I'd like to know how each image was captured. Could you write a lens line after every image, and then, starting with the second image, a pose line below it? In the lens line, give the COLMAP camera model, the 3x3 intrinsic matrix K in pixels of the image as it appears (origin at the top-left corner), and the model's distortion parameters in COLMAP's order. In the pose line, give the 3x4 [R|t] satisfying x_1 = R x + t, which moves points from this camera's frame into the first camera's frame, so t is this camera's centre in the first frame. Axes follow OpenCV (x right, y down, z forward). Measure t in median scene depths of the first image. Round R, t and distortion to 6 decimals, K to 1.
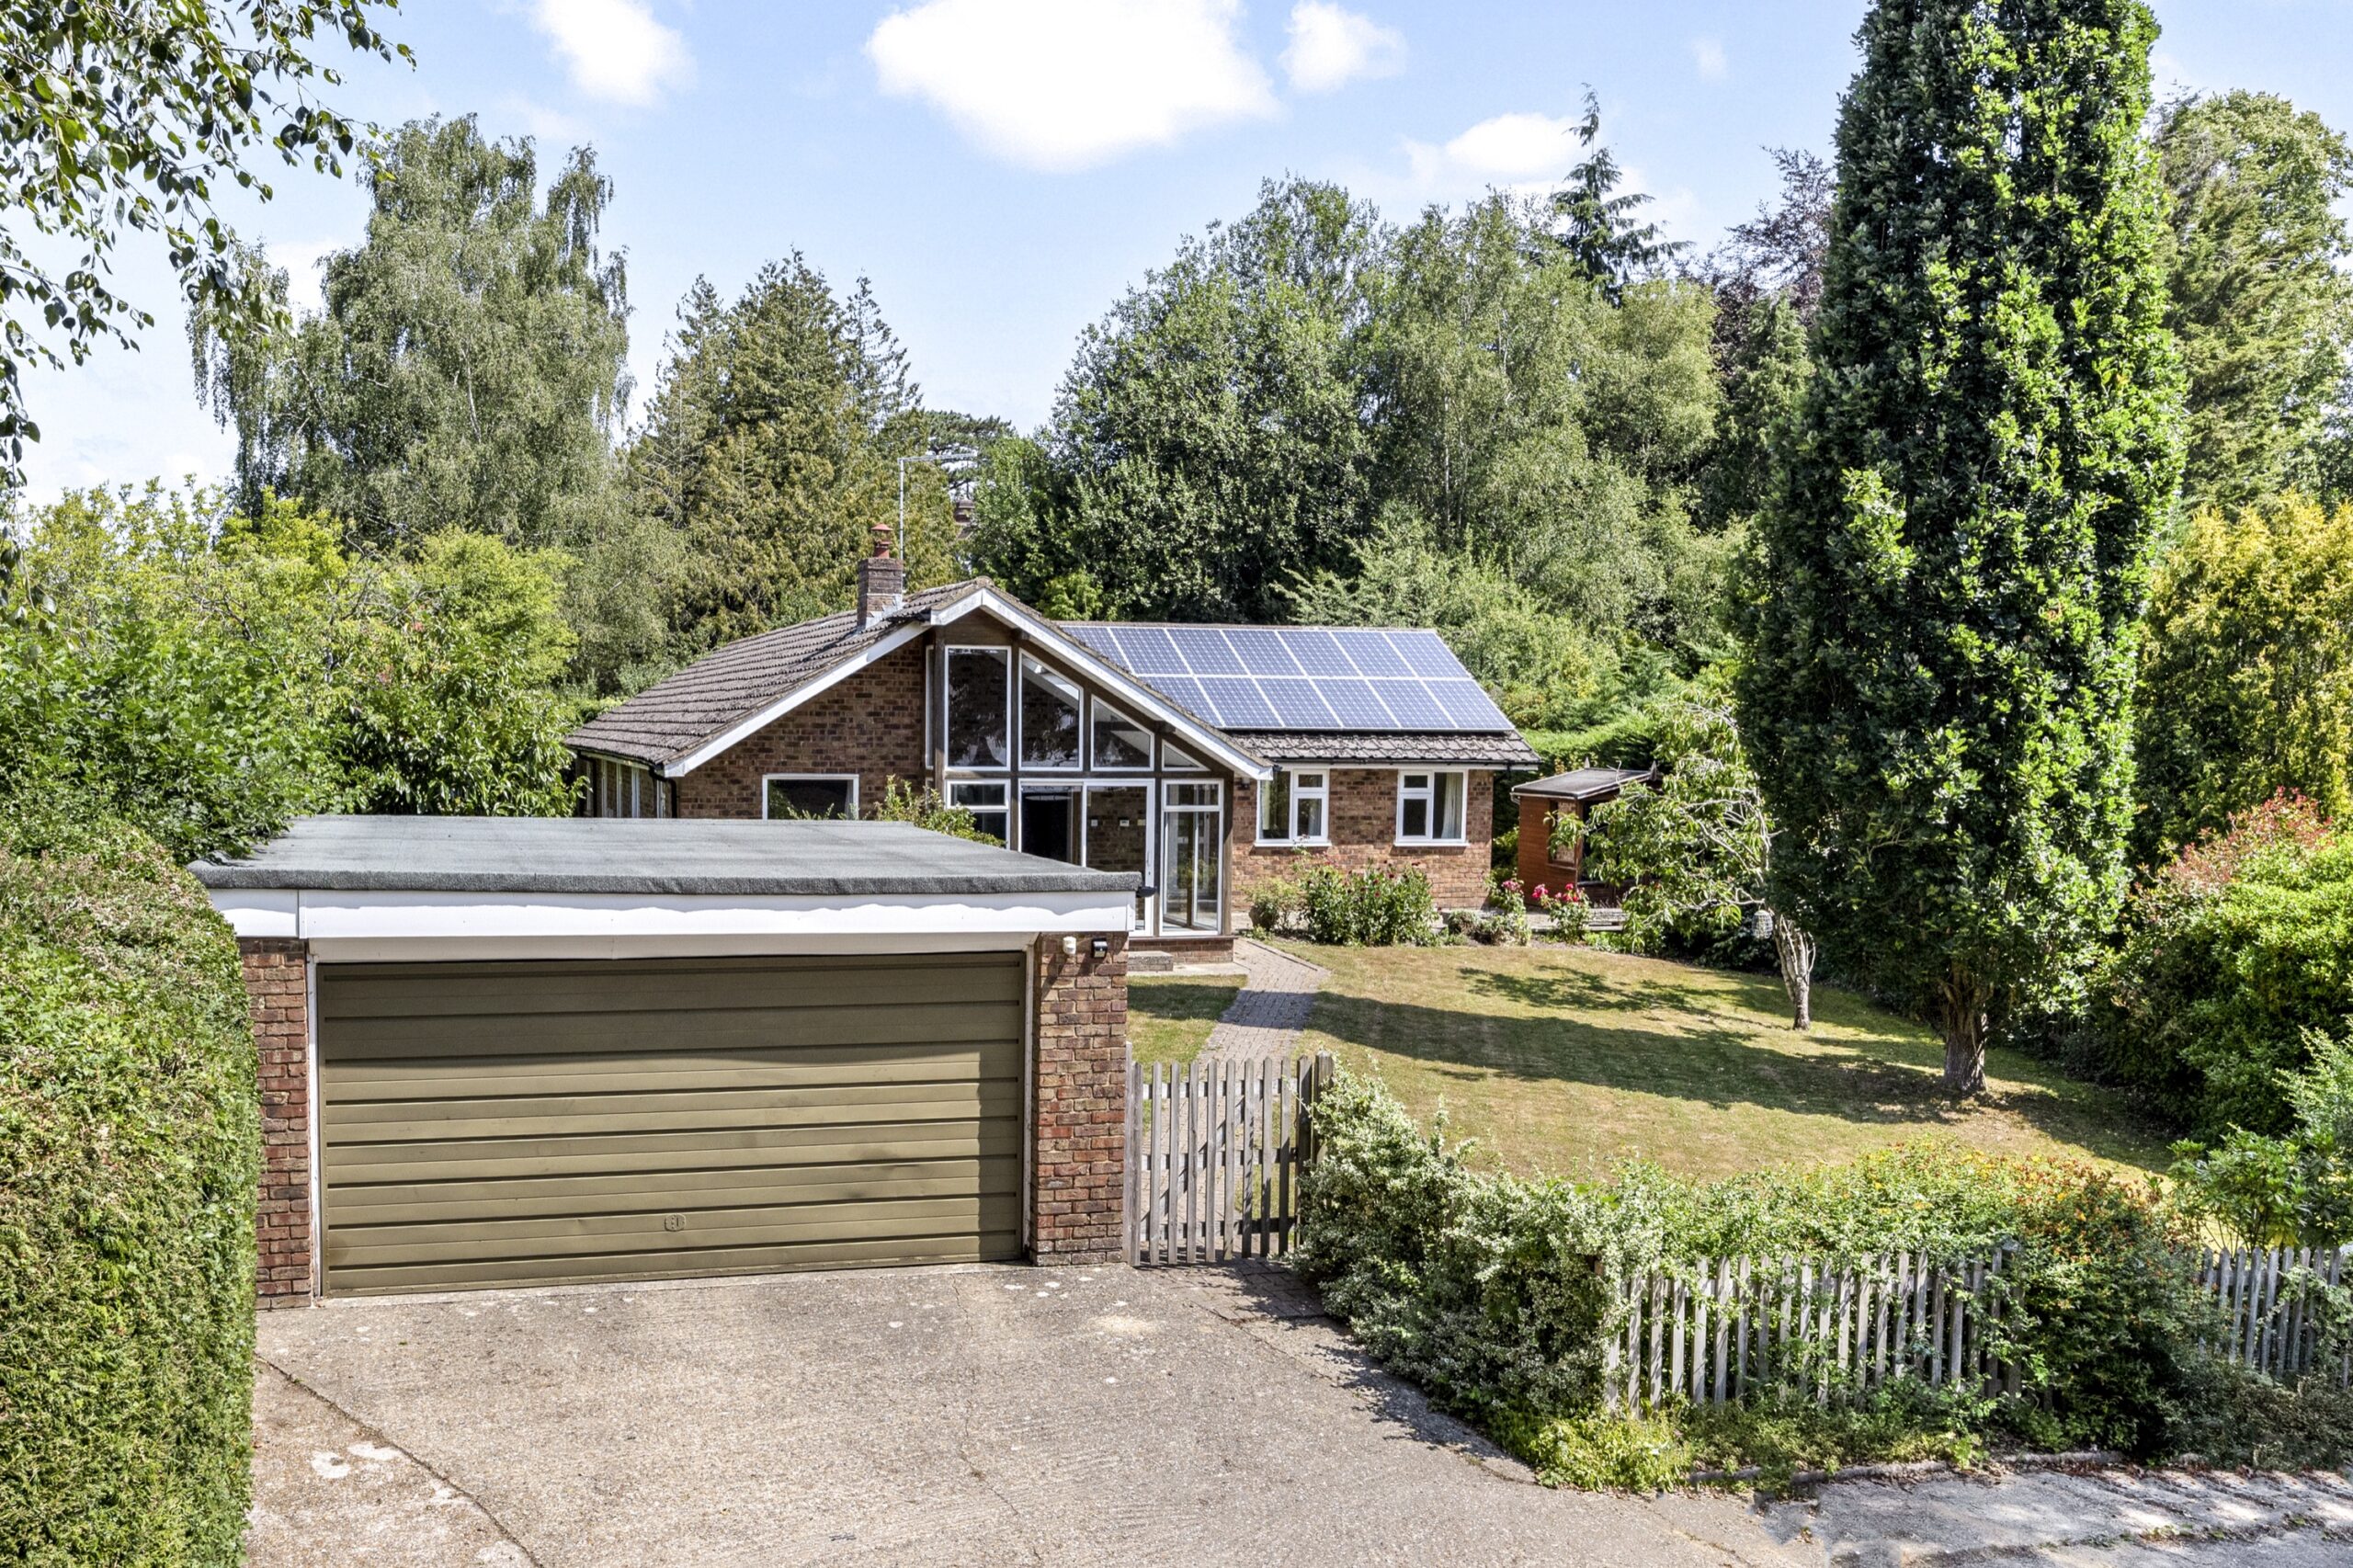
lens RADIAL K [[2557.8, 0, 1175.7], [0, 2557.8, 1060.7], [0, 0, 1]] dist [-0.013818, 0.016143]
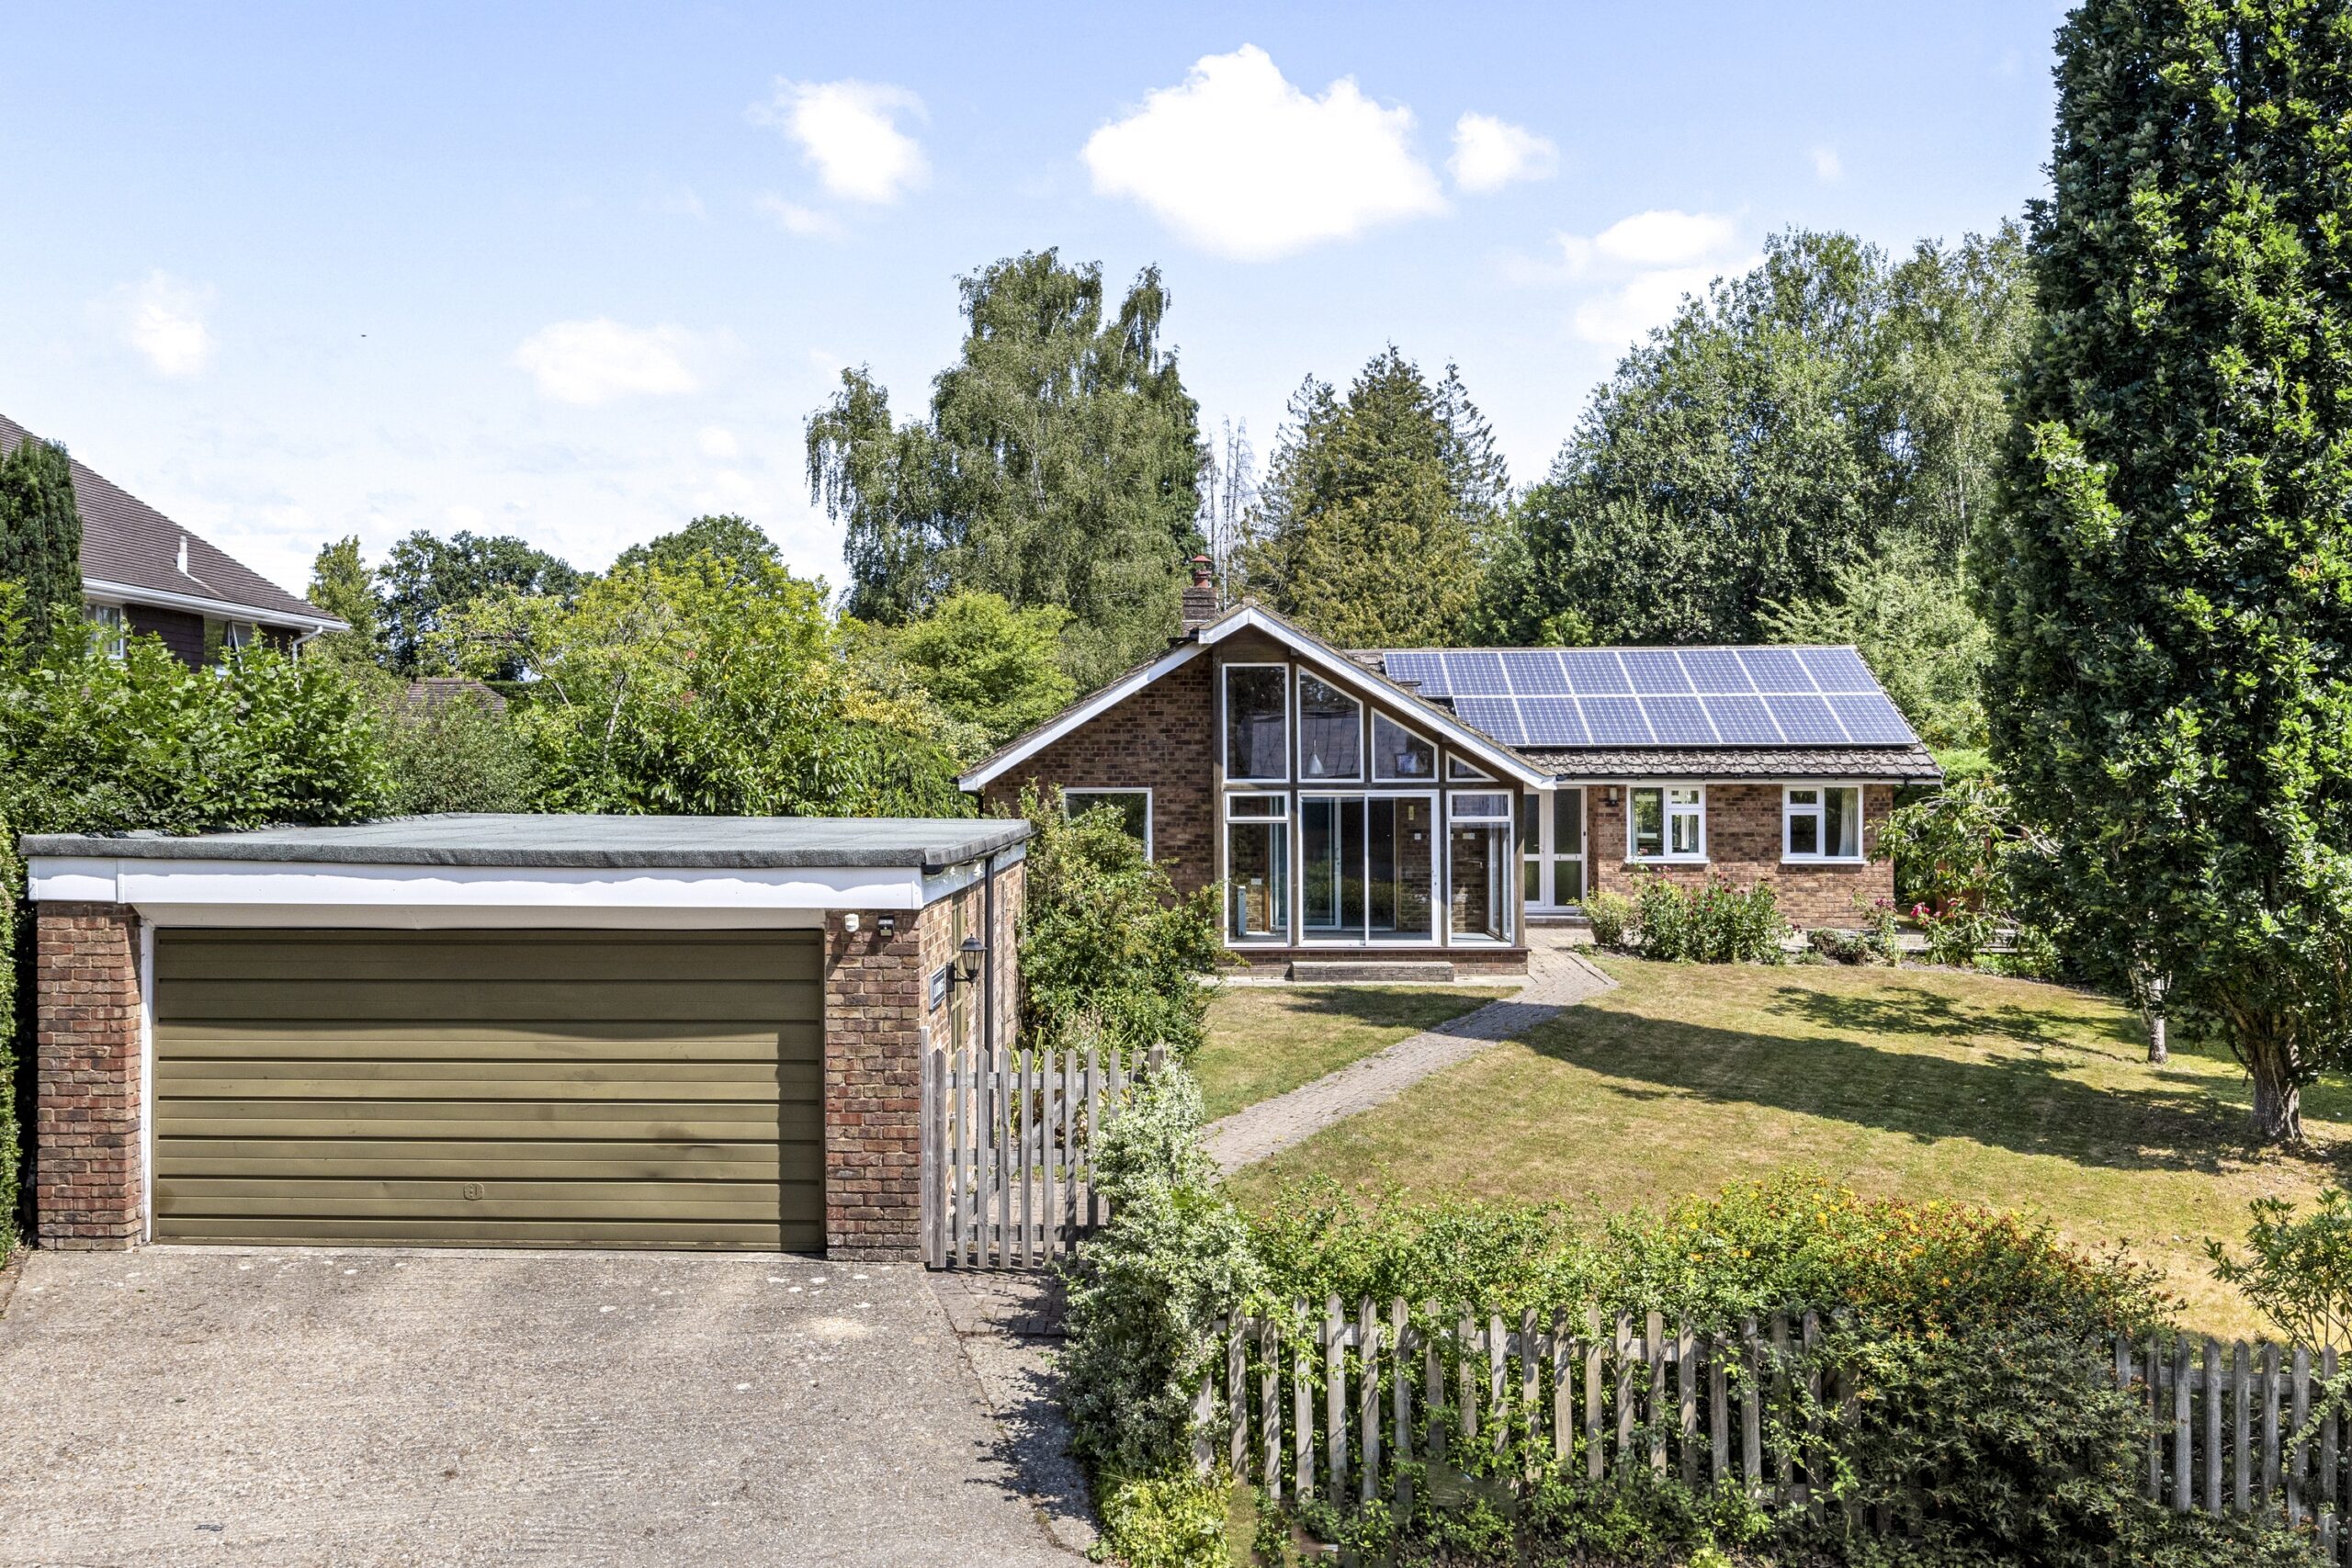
lens RADIAL K [[2245.7, 0, 1176.0], [0, 2245.7, 784.0], [0, 0, 1]] dist [-0.003129, -0.002209]
pose [[0.928028, -0.013529, -0.372264, 0.269756], [-0.036602, 0.991193, -0.127268, 0.004338], [0.370707, 0.131734, 0.919360, 0.180580]]
